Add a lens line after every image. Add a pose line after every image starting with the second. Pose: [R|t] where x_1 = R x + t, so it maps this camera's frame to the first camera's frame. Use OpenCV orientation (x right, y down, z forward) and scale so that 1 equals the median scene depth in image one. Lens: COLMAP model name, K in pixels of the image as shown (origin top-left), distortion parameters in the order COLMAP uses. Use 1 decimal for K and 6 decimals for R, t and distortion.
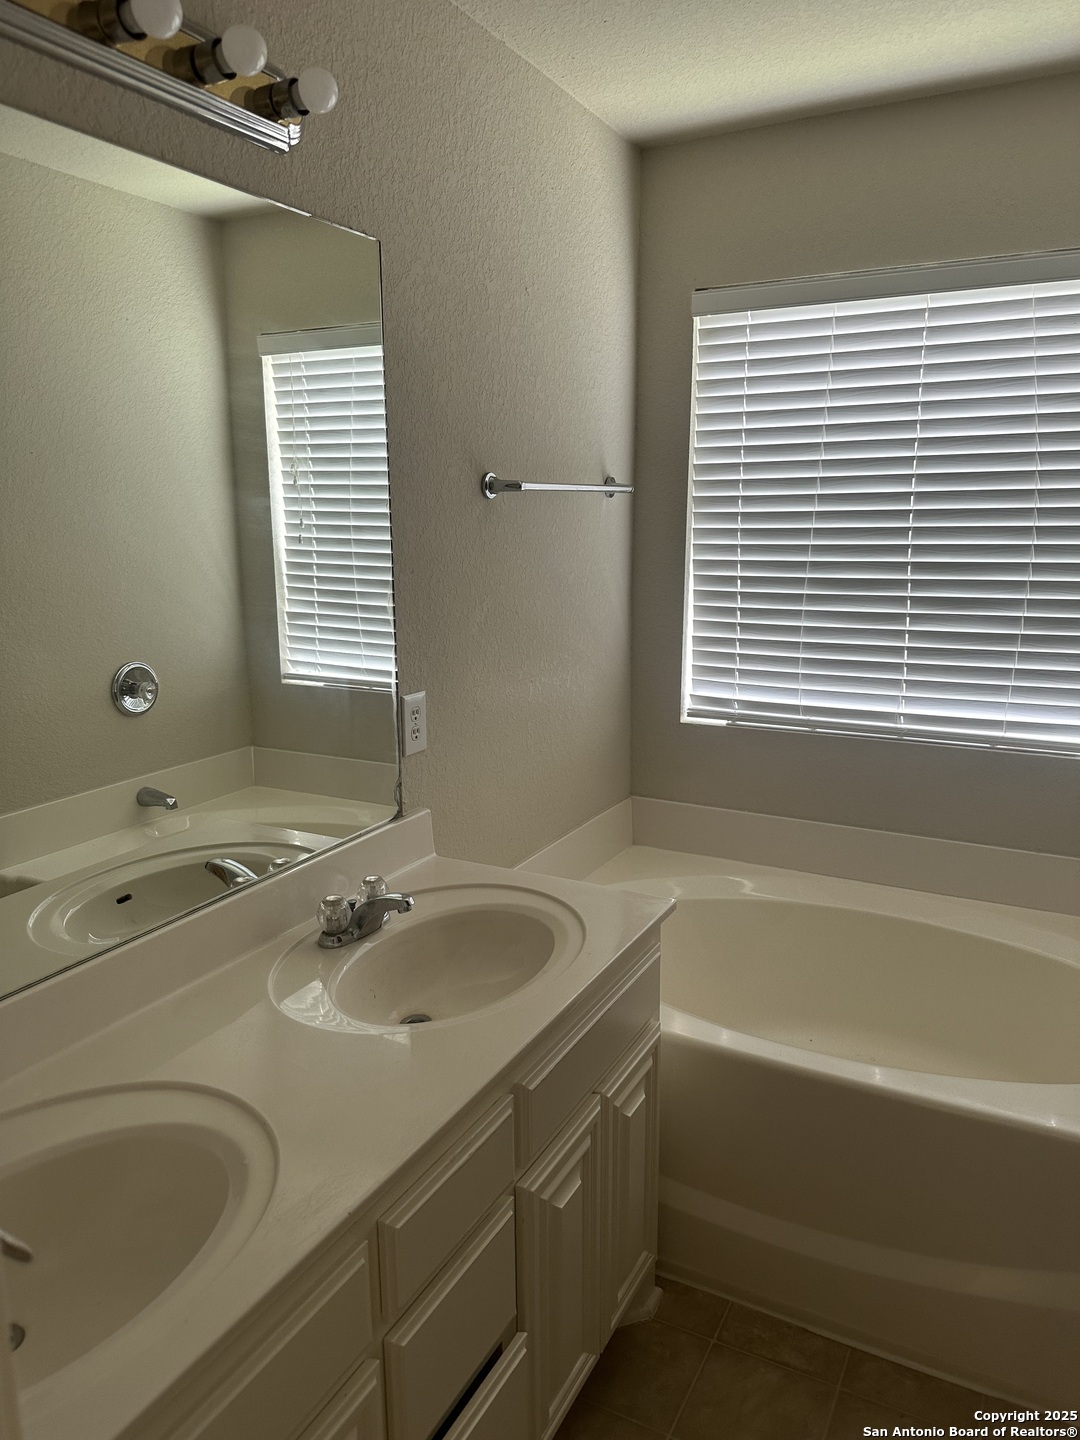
lens RADIAL K [[1014.0, 0, 543.7], [0, 1014.0, 721.8], [0, 0, 1]] dist [-0.019533, 0.001251]
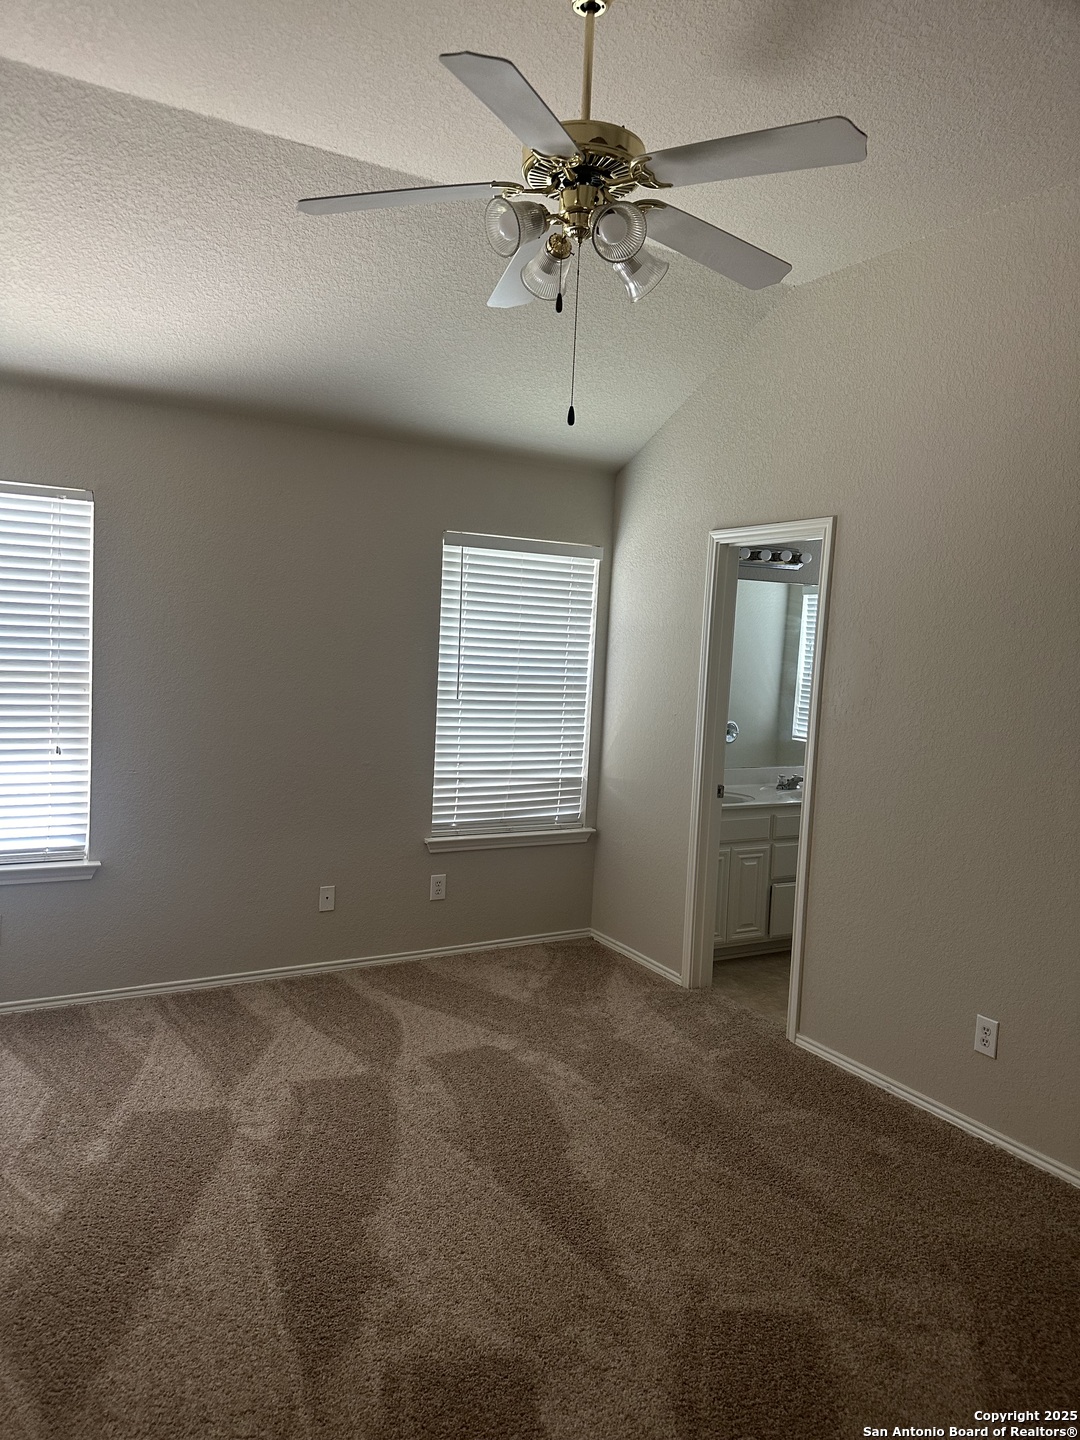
lens RADIAL K [[1014.0, 0, 540.6], [0, 1014.0, 723.2], [0, 0, 1]] dist [-0.019533, 0.001251]
pose [[0.846337, 0.100800, -0.523023, 0.439349], [-0.169739, 0.981777, -0.085451, 0.215590], [0.504878, 0.161097, 0.848025, -1.178423]]
